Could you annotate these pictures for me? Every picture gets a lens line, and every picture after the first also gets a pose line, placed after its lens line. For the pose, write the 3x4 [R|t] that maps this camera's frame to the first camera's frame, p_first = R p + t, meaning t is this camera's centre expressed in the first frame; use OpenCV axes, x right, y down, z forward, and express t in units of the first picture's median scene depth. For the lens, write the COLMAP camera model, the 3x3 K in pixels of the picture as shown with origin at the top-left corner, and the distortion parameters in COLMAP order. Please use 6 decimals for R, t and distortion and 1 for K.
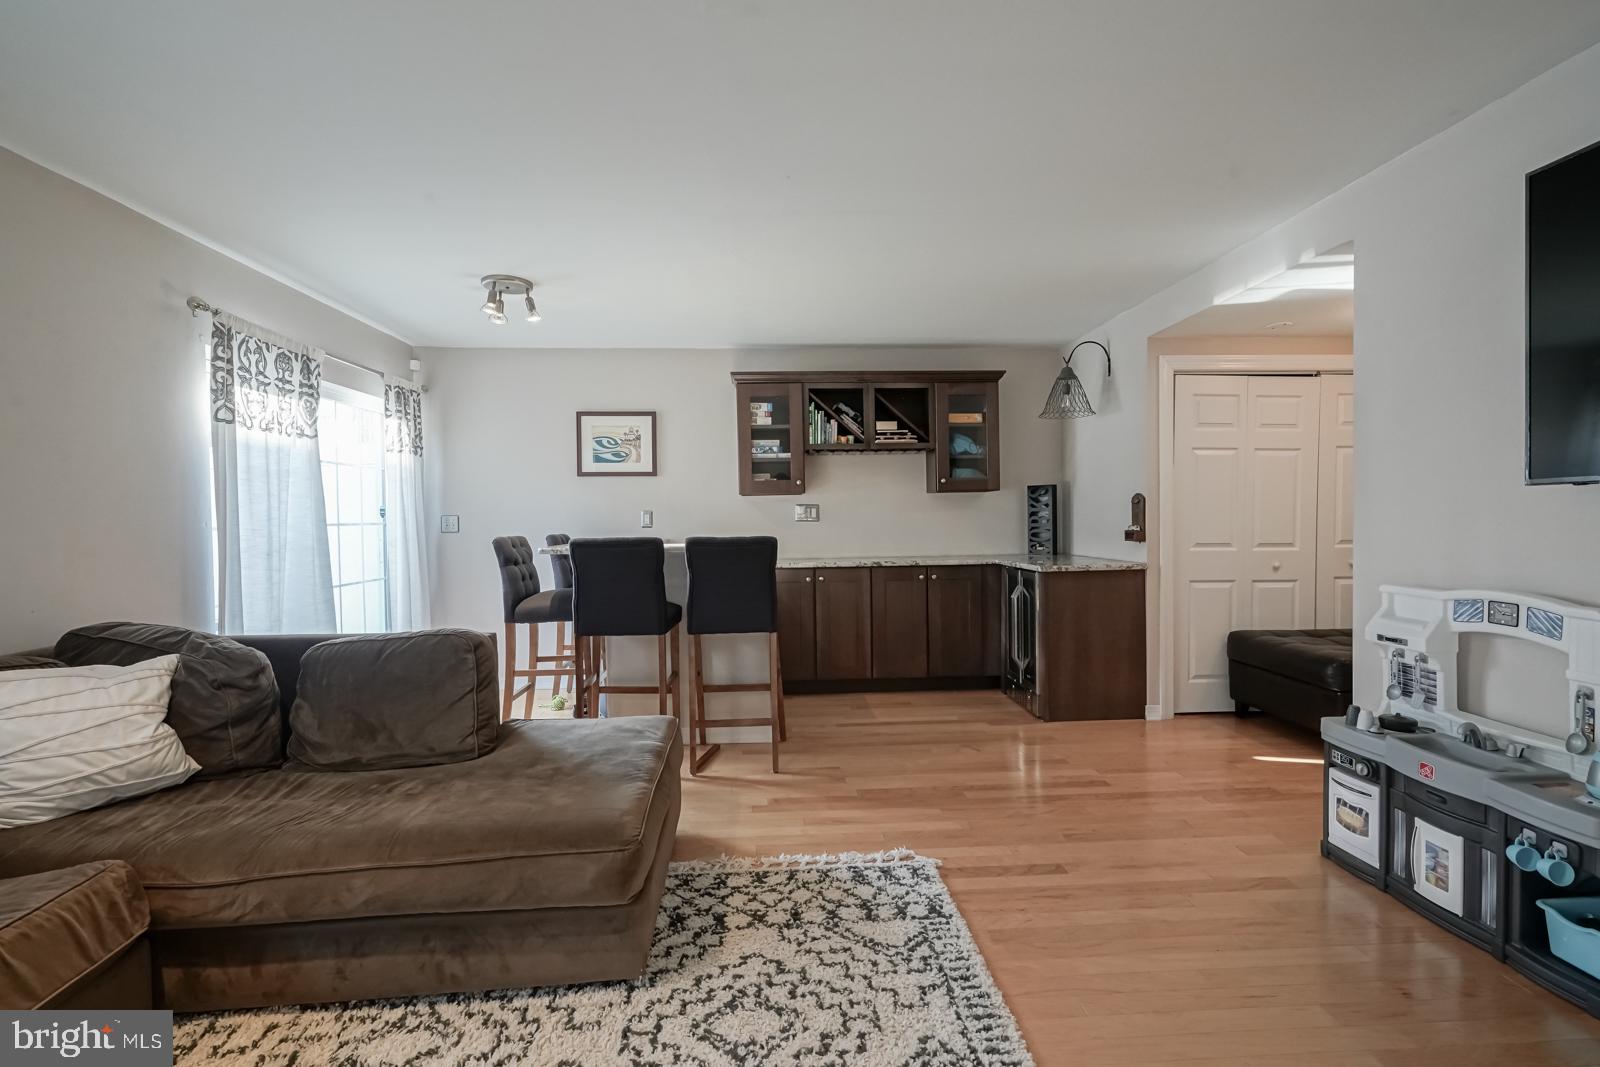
lens RADIAL K [[736.6, 0, 795.3], [0, 736.6, 532.4], [0, 0, 1]] dist [-0.005024, 0.003603]
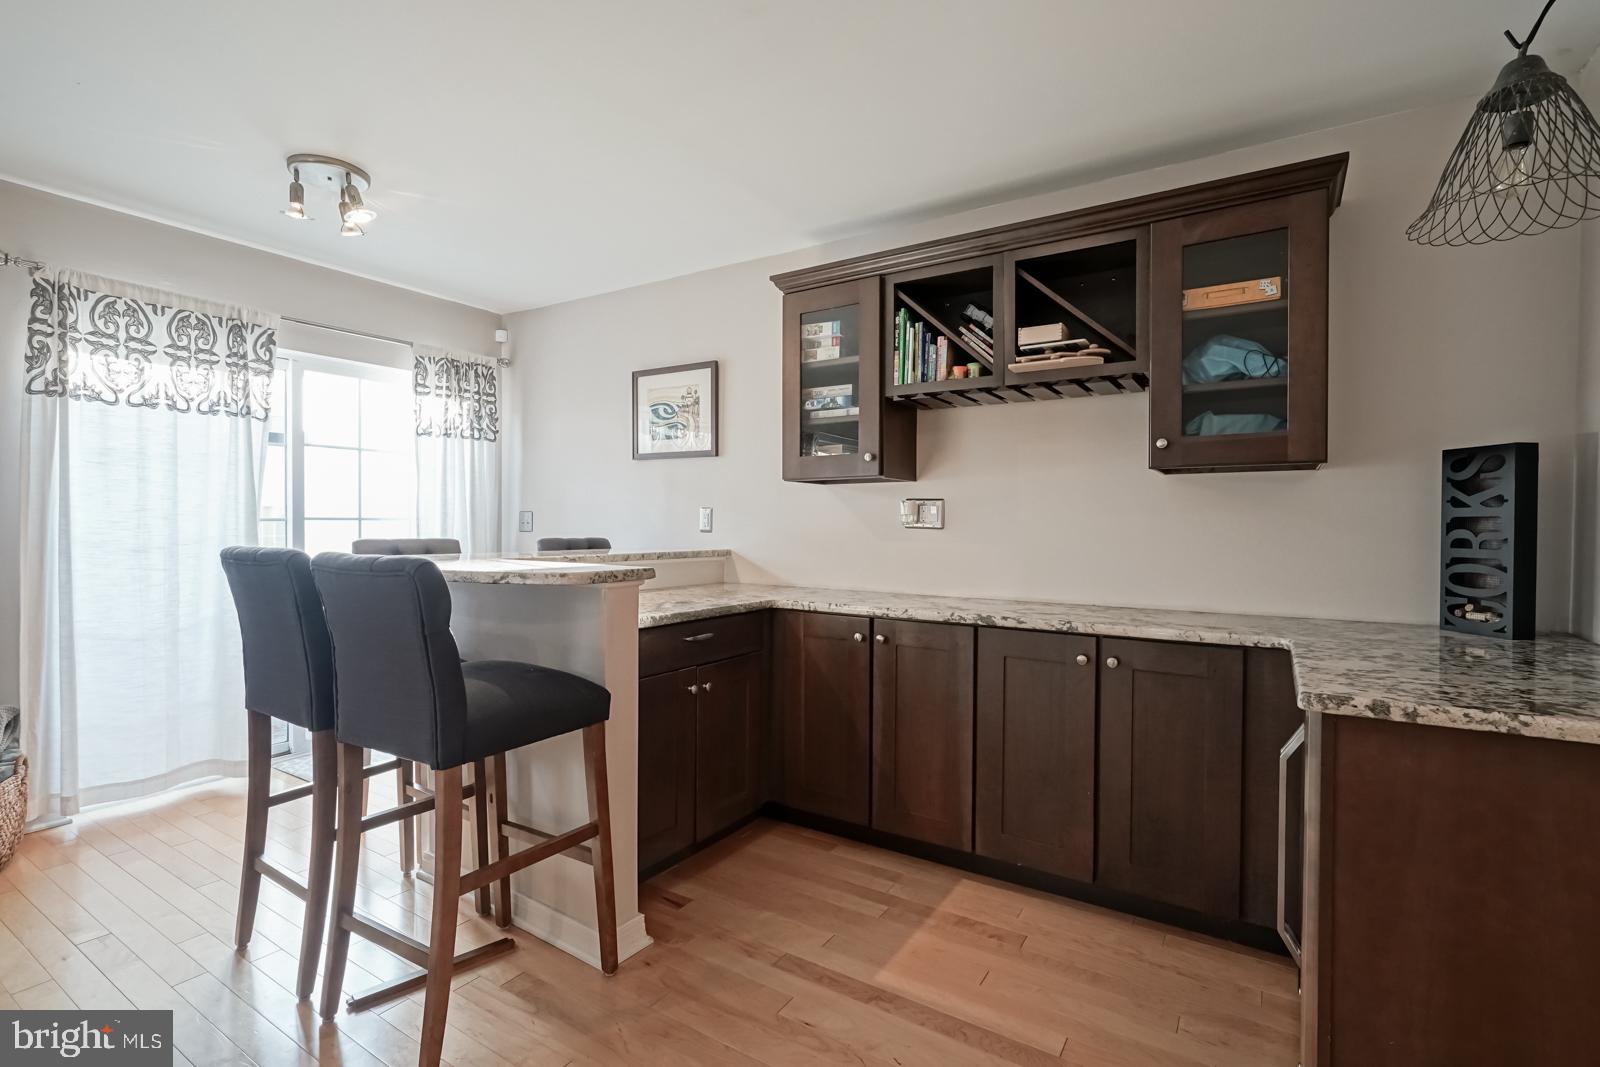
lens RADIAL K [[736.6, 0, 807.0], [0, 736.6, 531.6], [0, 0, 1]] dist [-0.005024, 0.003603]
pose [[0.814386, 0.026667, -0.579710, 0.283974], [-0.030101, 0.999540, 0.003694, -0.013177], [0.579542, 0.014442, 0.814814, 0.521293]]
